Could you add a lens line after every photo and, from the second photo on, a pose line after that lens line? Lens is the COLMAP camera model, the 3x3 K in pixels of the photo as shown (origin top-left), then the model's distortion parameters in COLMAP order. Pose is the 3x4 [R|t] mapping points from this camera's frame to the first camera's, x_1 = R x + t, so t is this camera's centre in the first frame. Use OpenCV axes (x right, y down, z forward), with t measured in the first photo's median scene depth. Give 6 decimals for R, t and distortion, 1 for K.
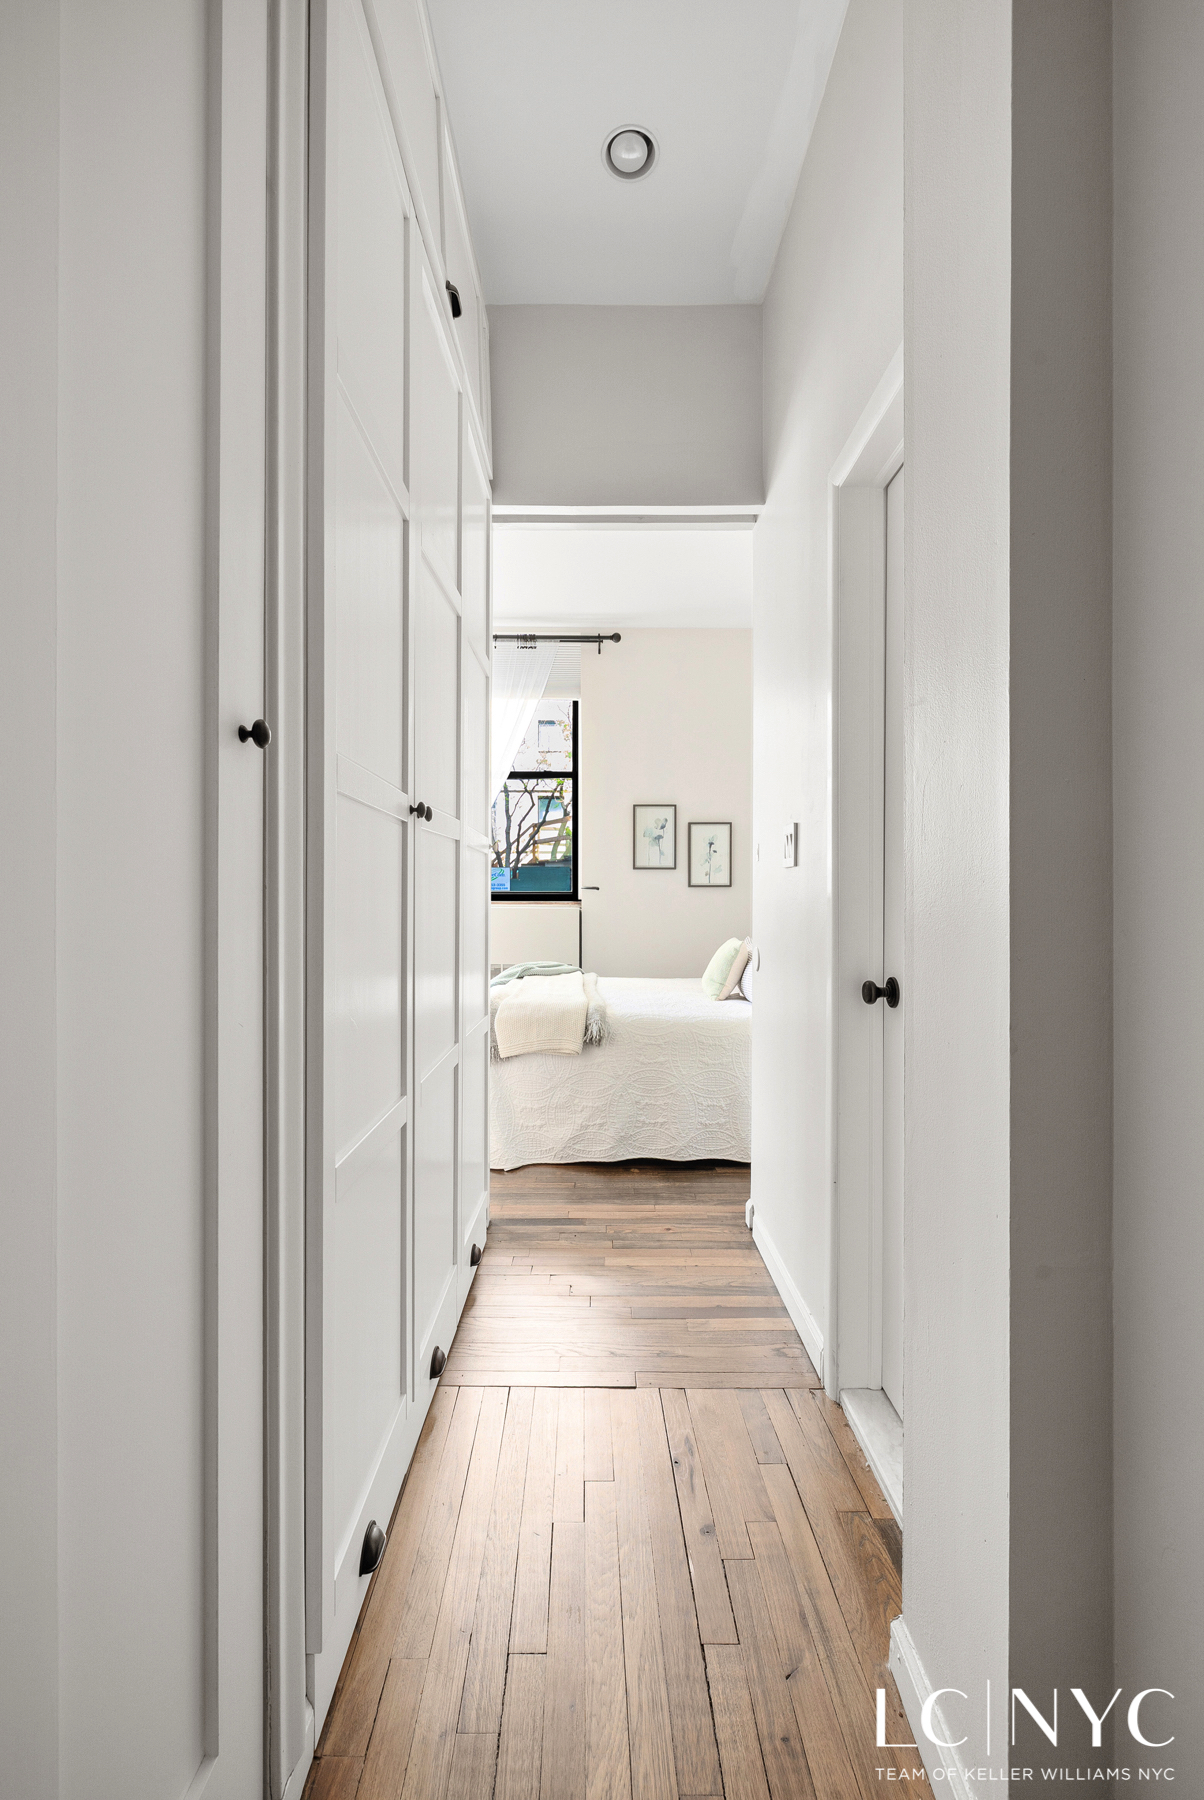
lens RADIAL K [[785.4, 0, 602.0], [0, 785.4, 900.0], [0, 0, 1]] dist [0.000600, 0.000248]
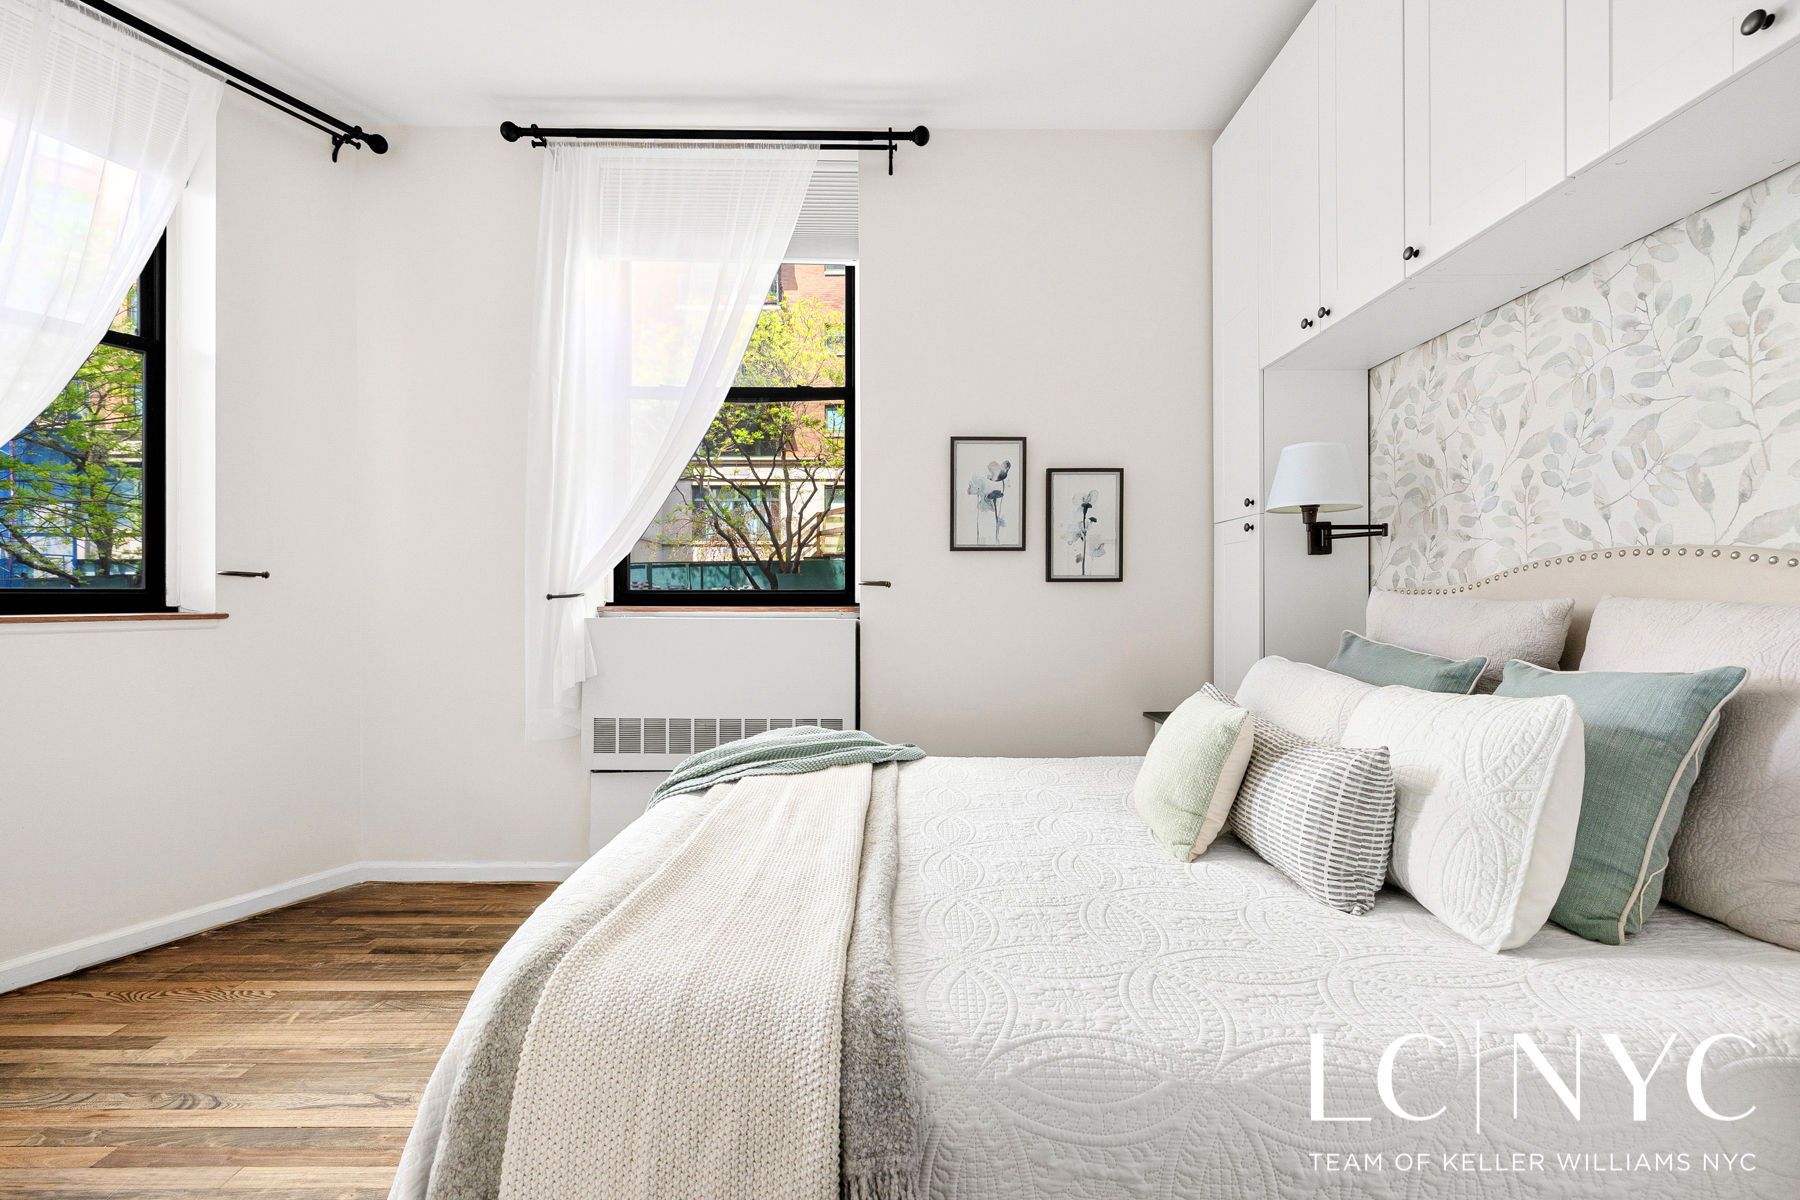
lens RADIAL K [[756.3, 0, 895.1], [0, 756.3, 592.1], [0, 0, 1]] dist [0.001370, 0.000119]
pose [[0.999994, -0.001325, 0.003102, -0.002248], [0.001344, 0.999979, -0.006283, -0.005554], [-0.003094, 0.006287, 0.999975, 0.449440]]
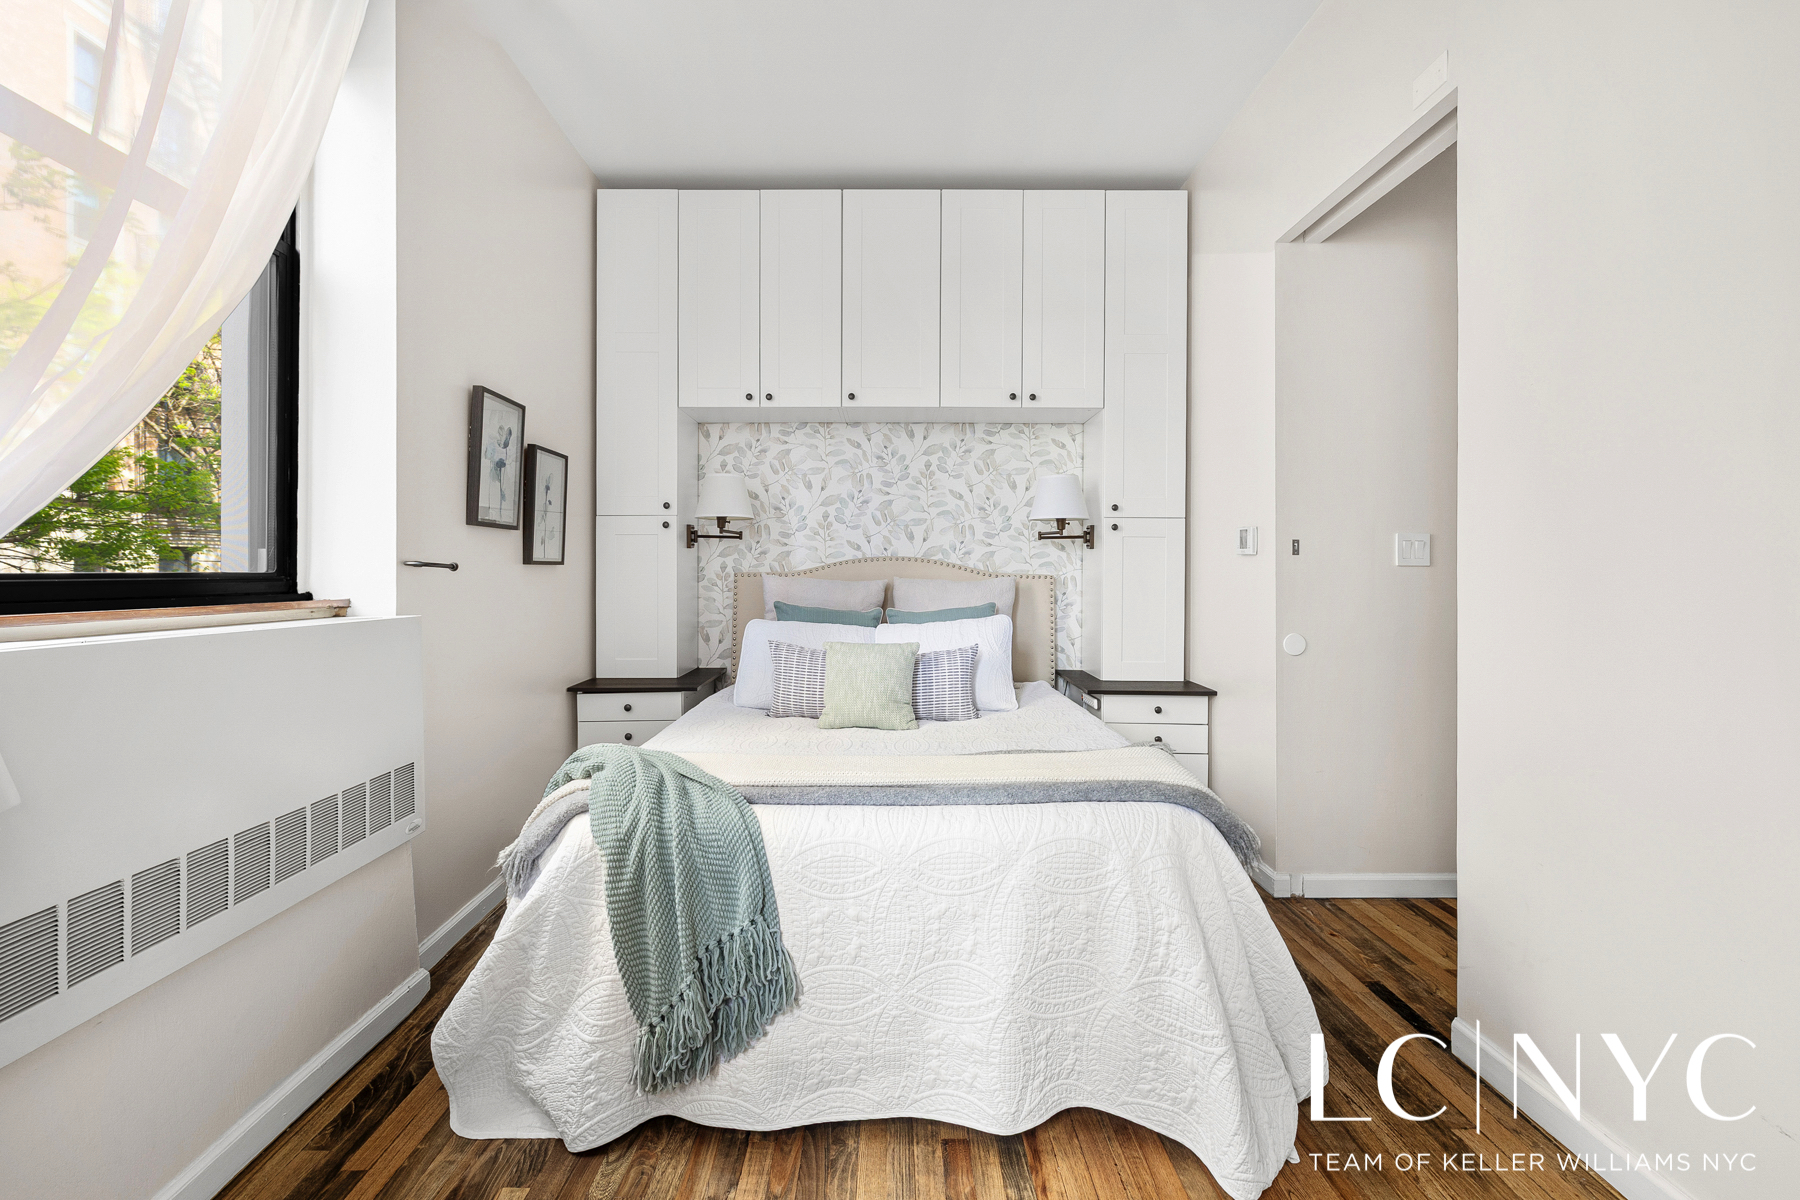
lens RADIAL K [[762.5, 0, 891.3], [0, 762.5, 571.1], [0, 0, 1]] dist [0.000467, 0.000057]
pose [[-0.005515, 0.000094, 0.999985, -0.412332], [0.000435, 1.000000, -0.000091, -0.011422], [-0.999985, 0.000434, -0.005515, 0.754680]]
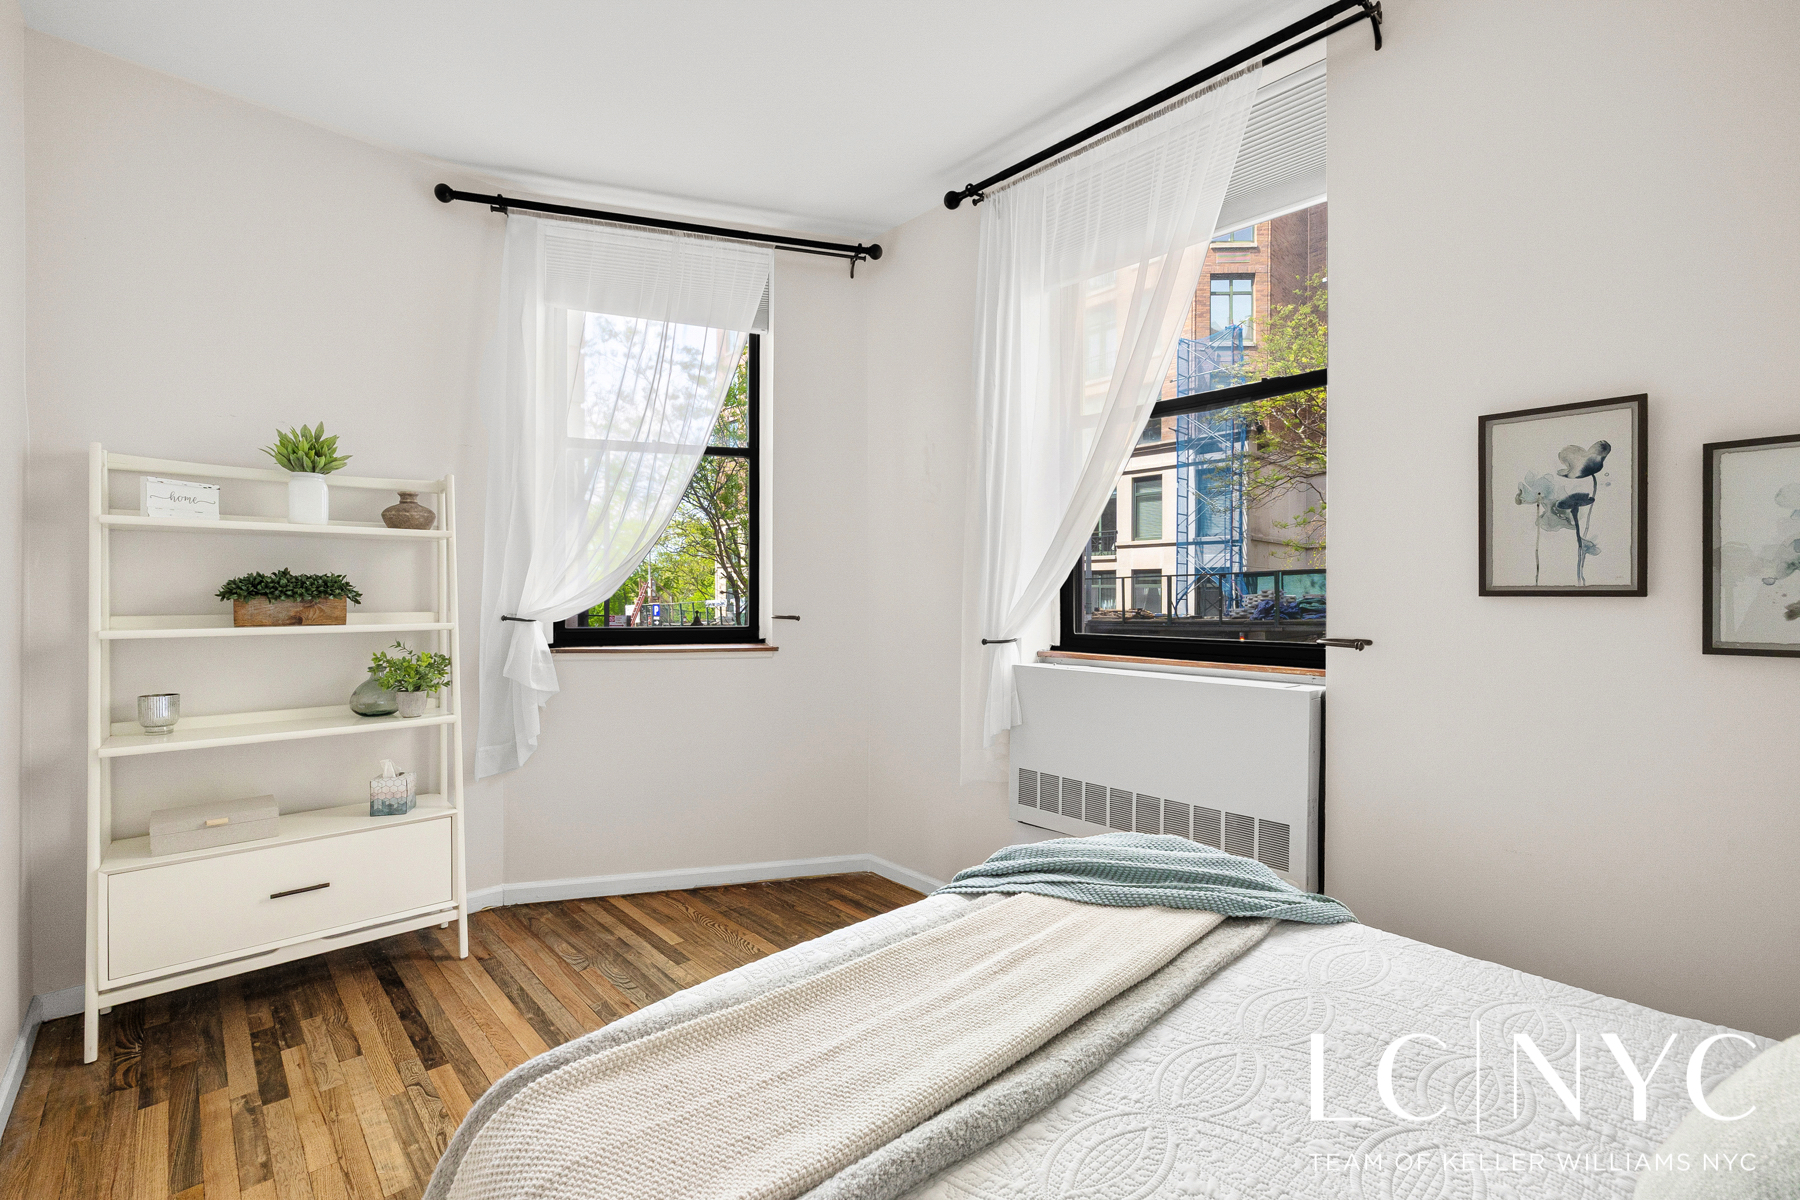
lens RADIAL K [[760.6, 0, 900.0], [0, 760.6, 600.0], [0, 0, 1]] dist [-0.003729, -0.000300]
pose [[0.687462, 0.004203, -0.726208, 0.109687], [-0.005071, 0.999987, 0.000988, -0.035938], [0.726203, 0.003003, 0.687474, 0.562812]]
